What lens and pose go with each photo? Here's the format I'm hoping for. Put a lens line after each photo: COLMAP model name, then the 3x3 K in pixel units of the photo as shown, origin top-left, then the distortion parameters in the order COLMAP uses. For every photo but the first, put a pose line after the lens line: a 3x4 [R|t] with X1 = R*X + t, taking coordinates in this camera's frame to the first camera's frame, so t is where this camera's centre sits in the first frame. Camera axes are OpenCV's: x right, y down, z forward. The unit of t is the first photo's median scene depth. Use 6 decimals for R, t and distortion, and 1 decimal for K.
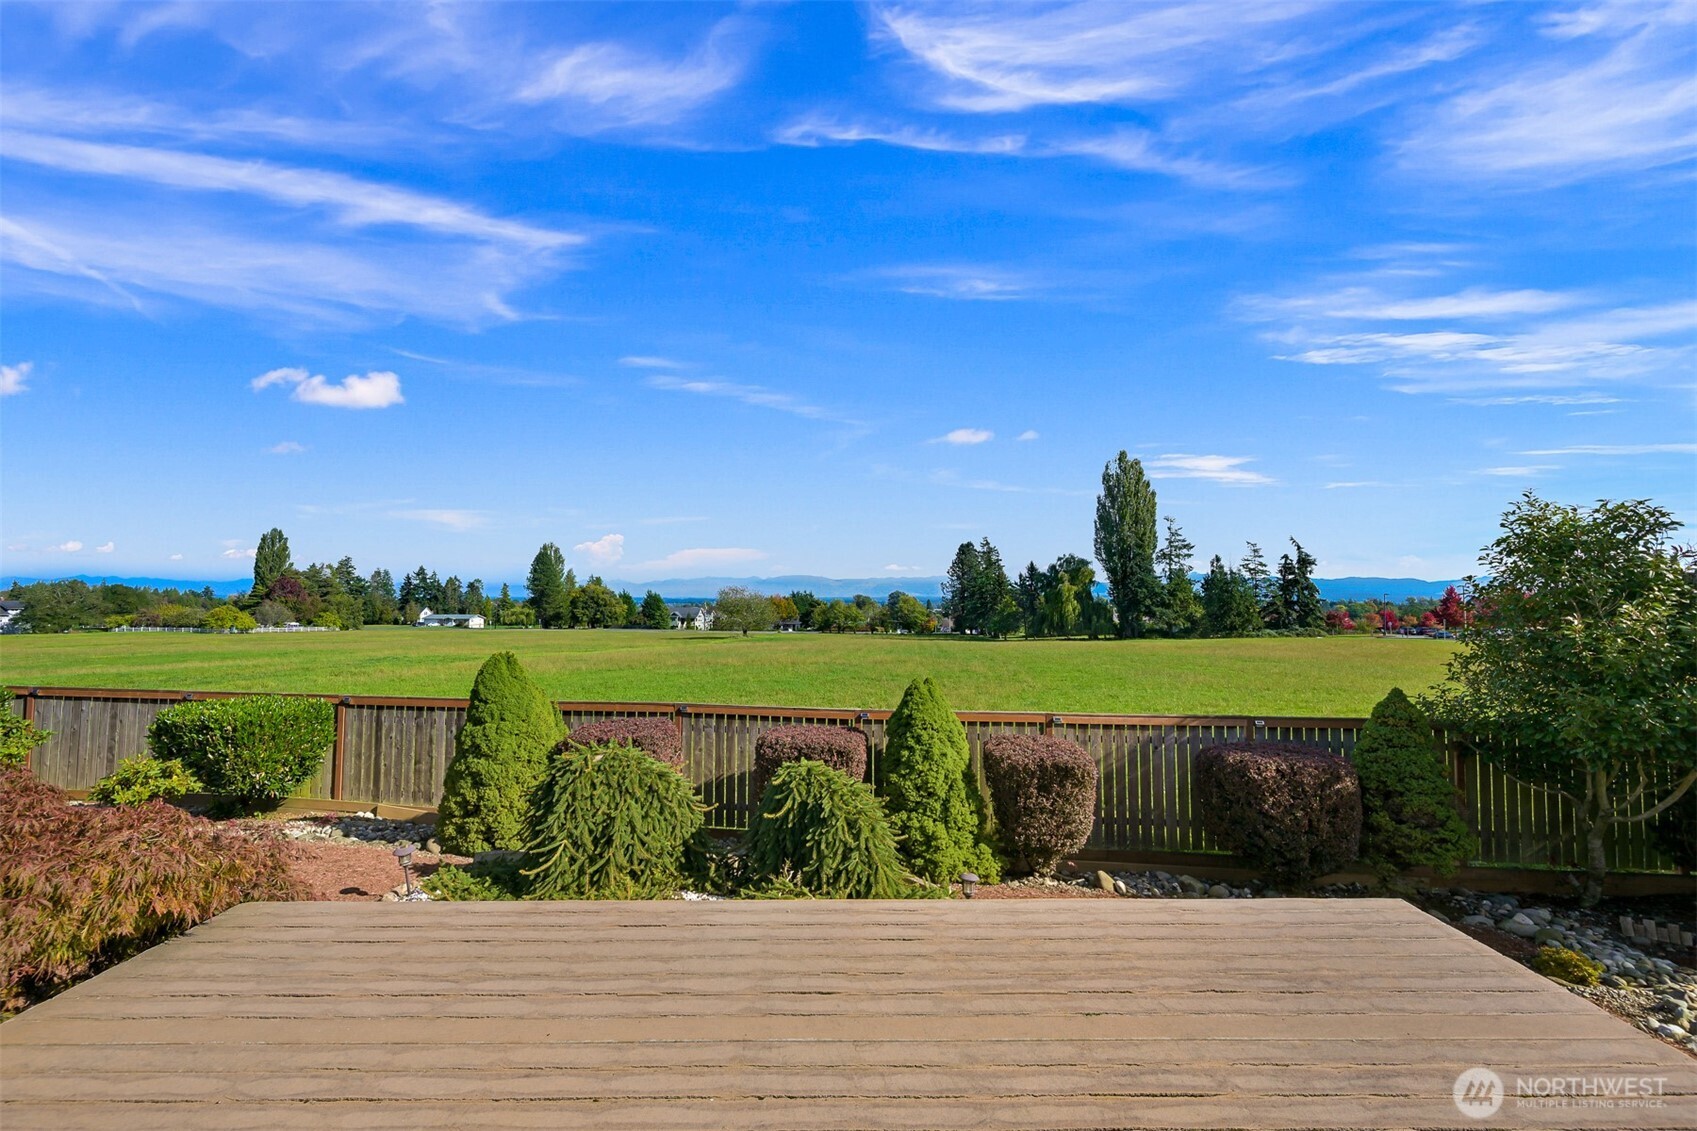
lens RADIAL K [[674.0, 0, 861.1], [0, 674.0, 575.1], [0, 0, 1]] dist [0.000245, -0.000006]
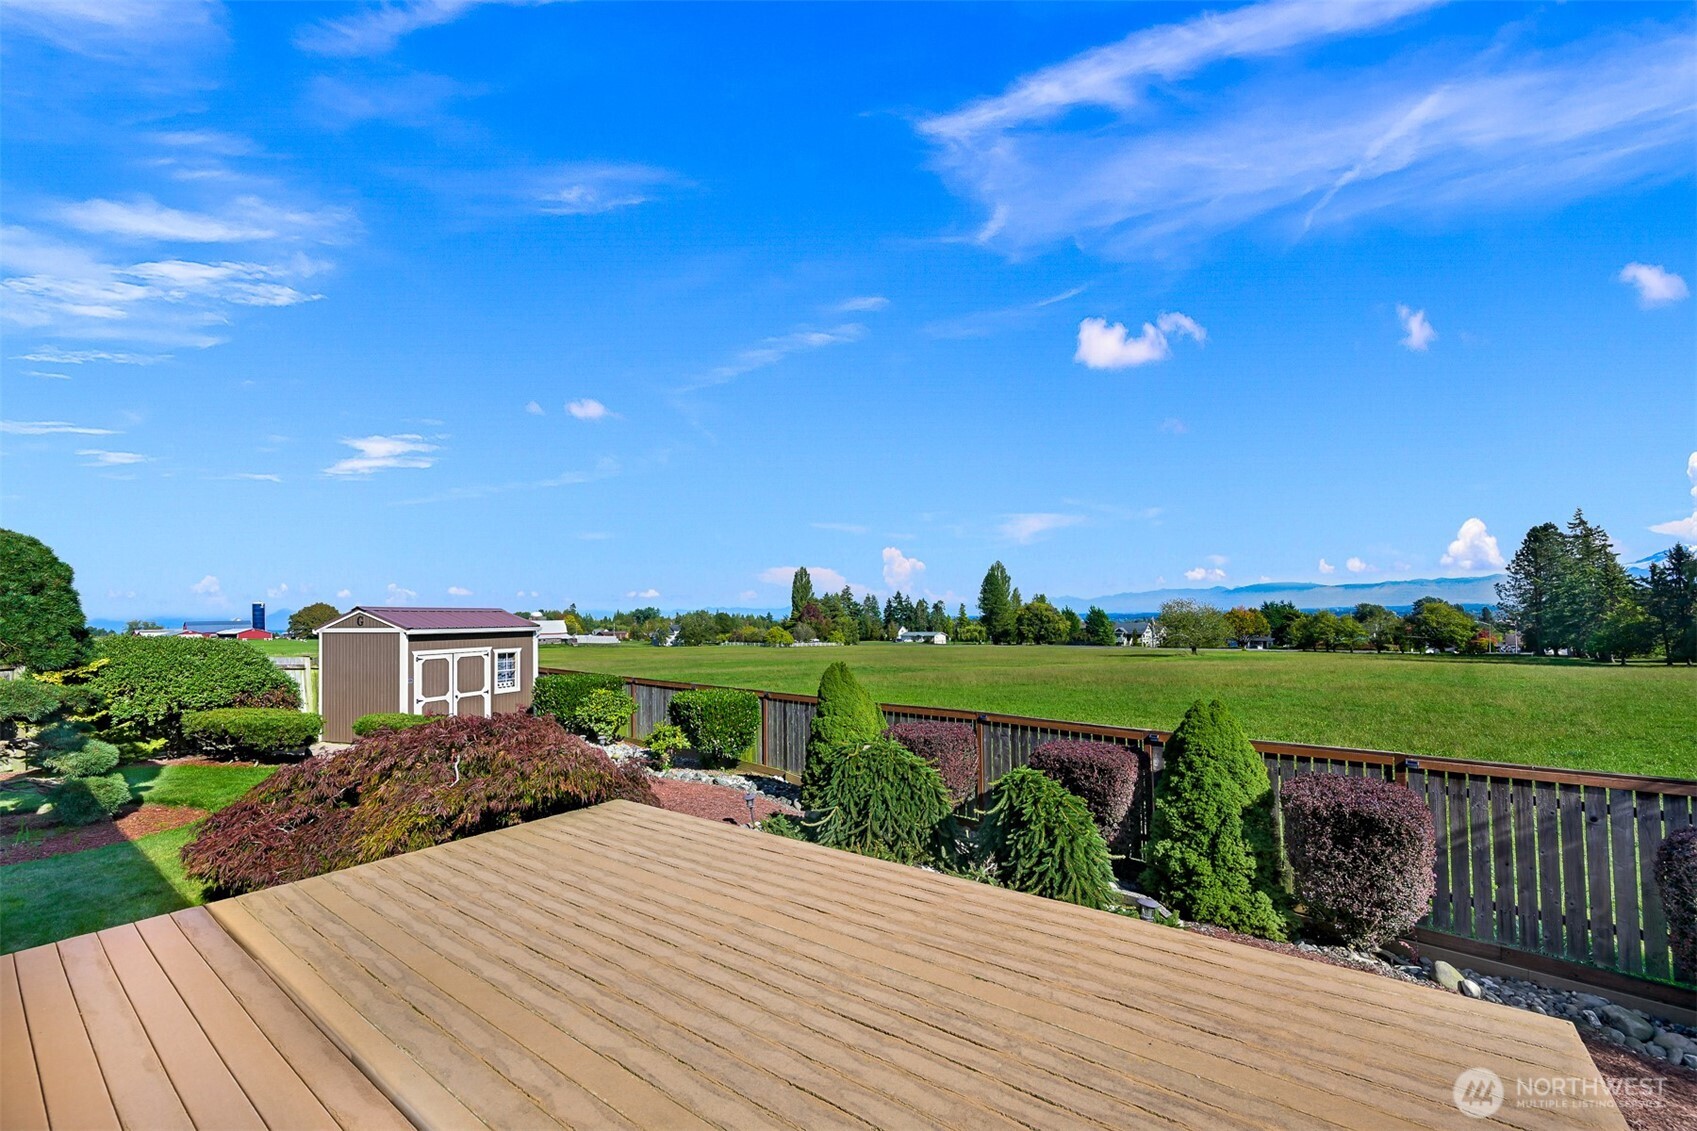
lens RADIAL K [[684.7, 0, 850.7], [0, 684.7, 610.7], [0, 0, 1]] dist [-0.000196, -0.000100]
pose [[0.794933, -0.025435, -0.606164, 0.244177], [0.042942, 0.998974, 0.014397, 0.000067], [0.605175, -0.037475, 0.795210, -0.009545]]
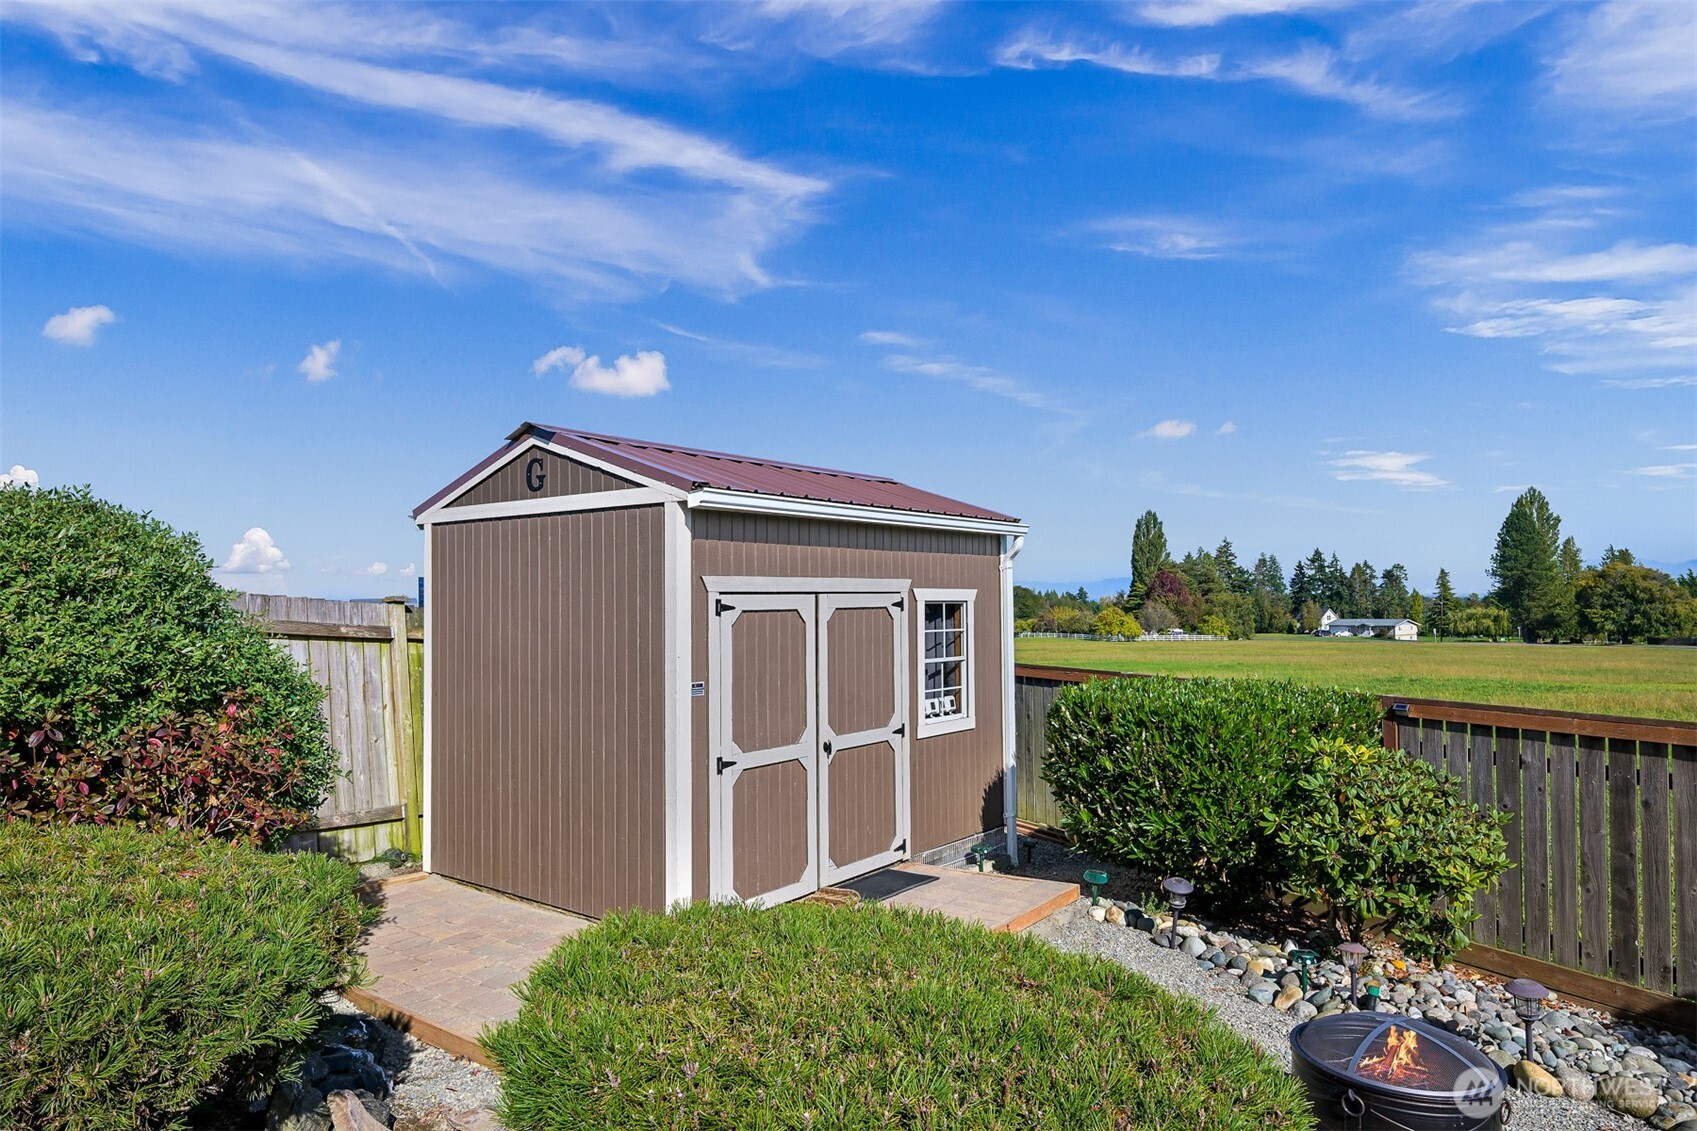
lens RADIAL K [[1059.2, 0, 848.5], [0, 1059.2, 565.5], [0, 0, 1]] dist [-0.004411, -0.001657]
pose [[0.551407, -0.041729, -0.833192, -0.934492], [0.047005, 0.998716, -0.018911, 0.083122], [0.832911, -0.028737, 0.552660, 0.347712]]
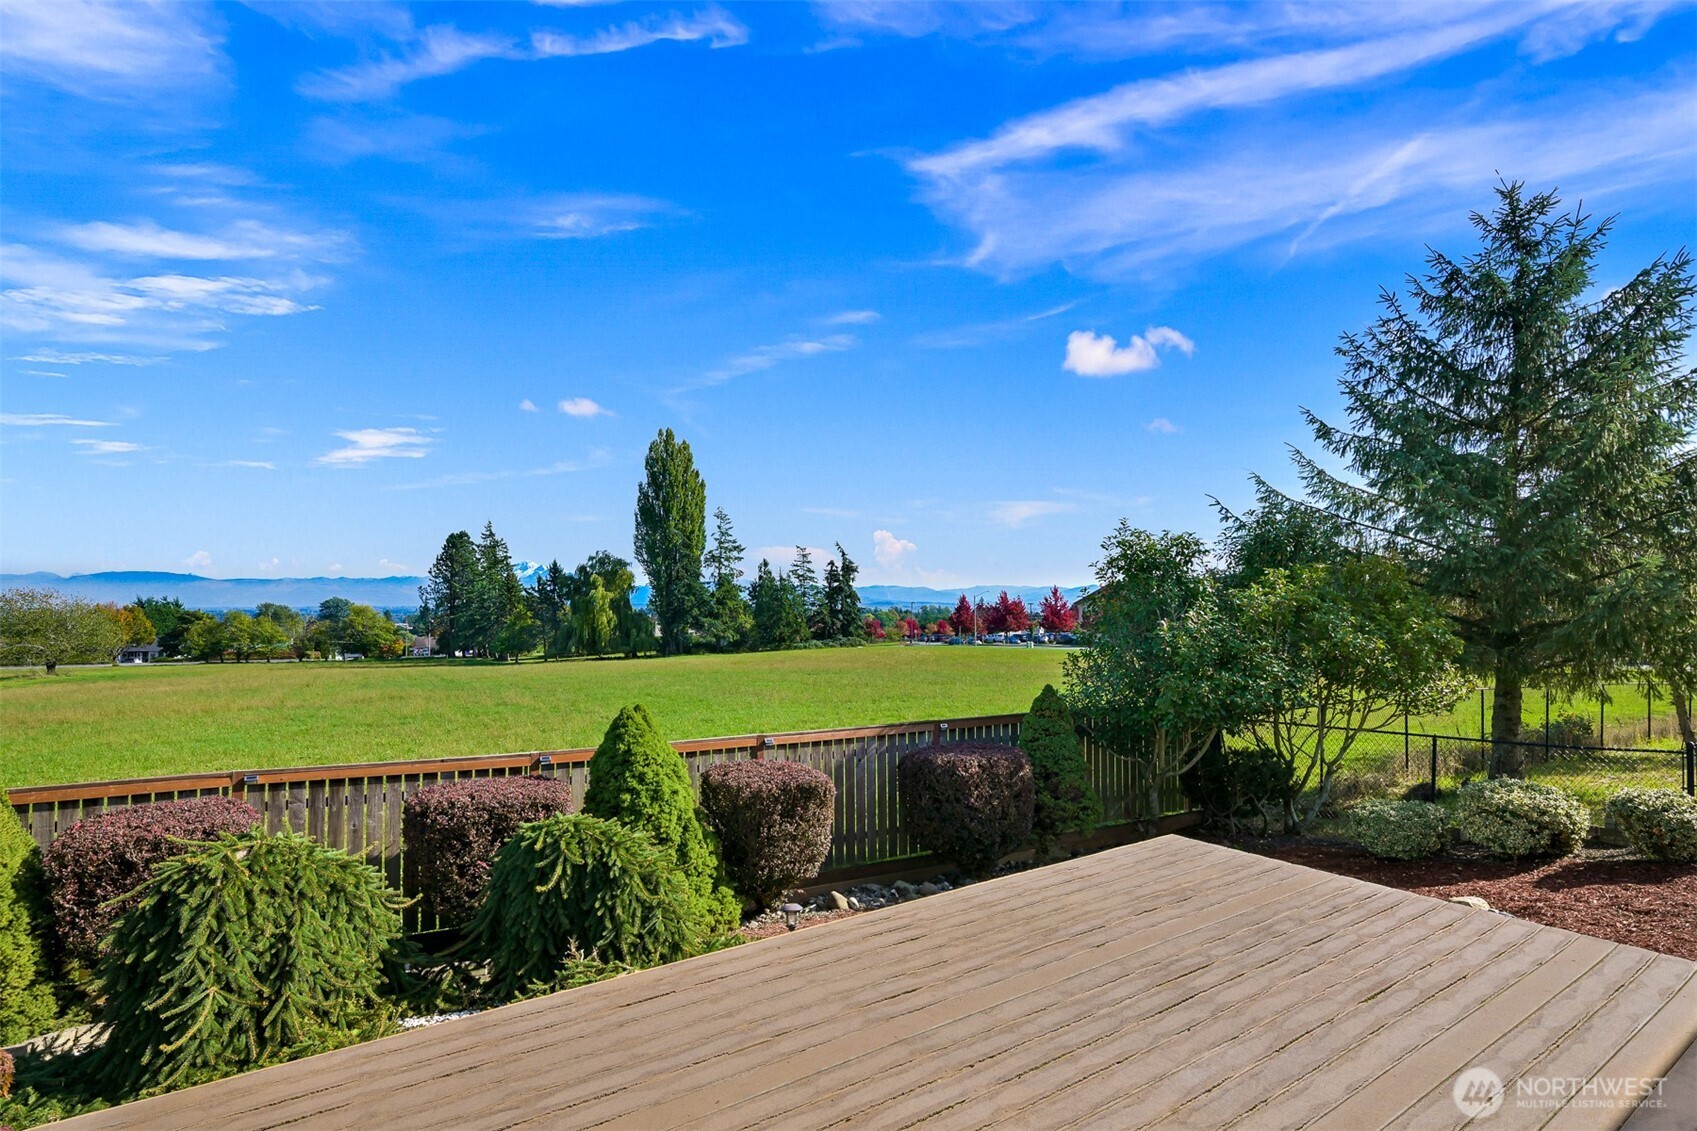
lens RADIAL K [[849.7, 0, 852.5], [0, 849.7, 594.6], [0, 0, 1]] dist [-0.000709, 0.000120]
pose [[0.822771, 0.005537, 0.568346, -0.251695], [-0.016372, 0.999769, 0.013960, -0.000729], [-0.568137, -0.020790, 0.822672, -0.001469]]
